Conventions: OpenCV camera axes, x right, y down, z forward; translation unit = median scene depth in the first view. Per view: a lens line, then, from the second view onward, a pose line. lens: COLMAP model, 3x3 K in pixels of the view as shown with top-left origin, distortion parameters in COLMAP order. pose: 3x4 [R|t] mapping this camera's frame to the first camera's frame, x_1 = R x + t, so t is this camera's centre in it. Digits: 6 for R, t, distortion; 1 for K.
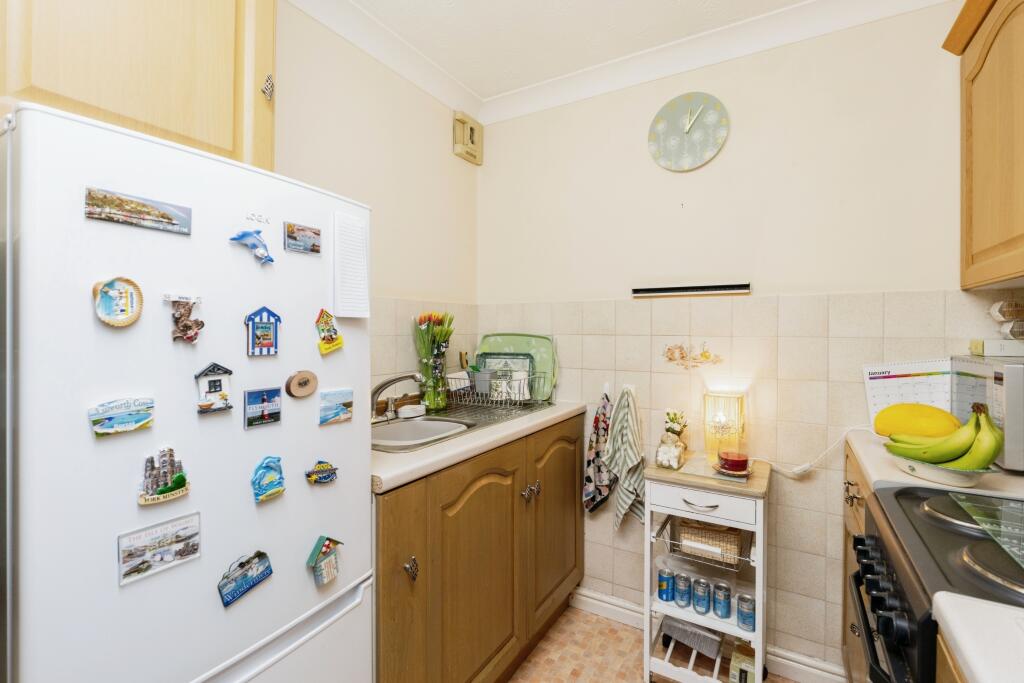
lens RADIAL K [[454.6, 0, 530.4], [0, 454.6, 327.4], [0, 0, 1]] dist [-0.004100, -0.000713]
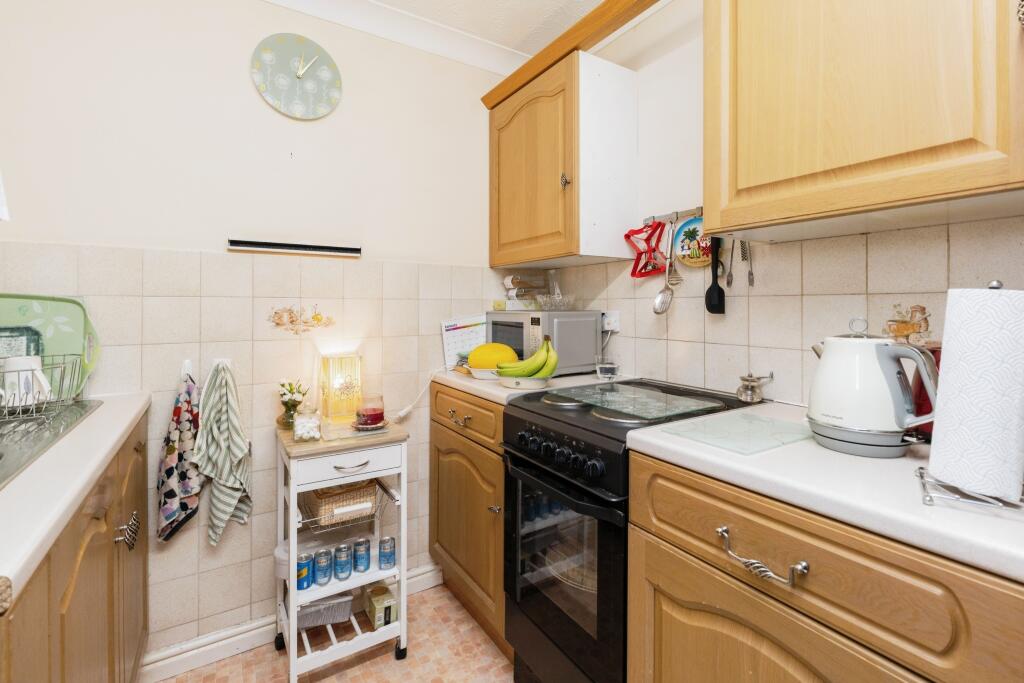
lens RADIAL K [[454.6, 0, 513.4], [0, 454.6, 302.6], [0, 0, 1]] dist [-0.004100, -0.000713]
pose [[0.464824, 0.003921, 0.885394, -0.302737], [-0.001995, 0.999992, -0.003382, 0.035031], [-0.885401, -0.000194, 0.464828, 0.209335]]
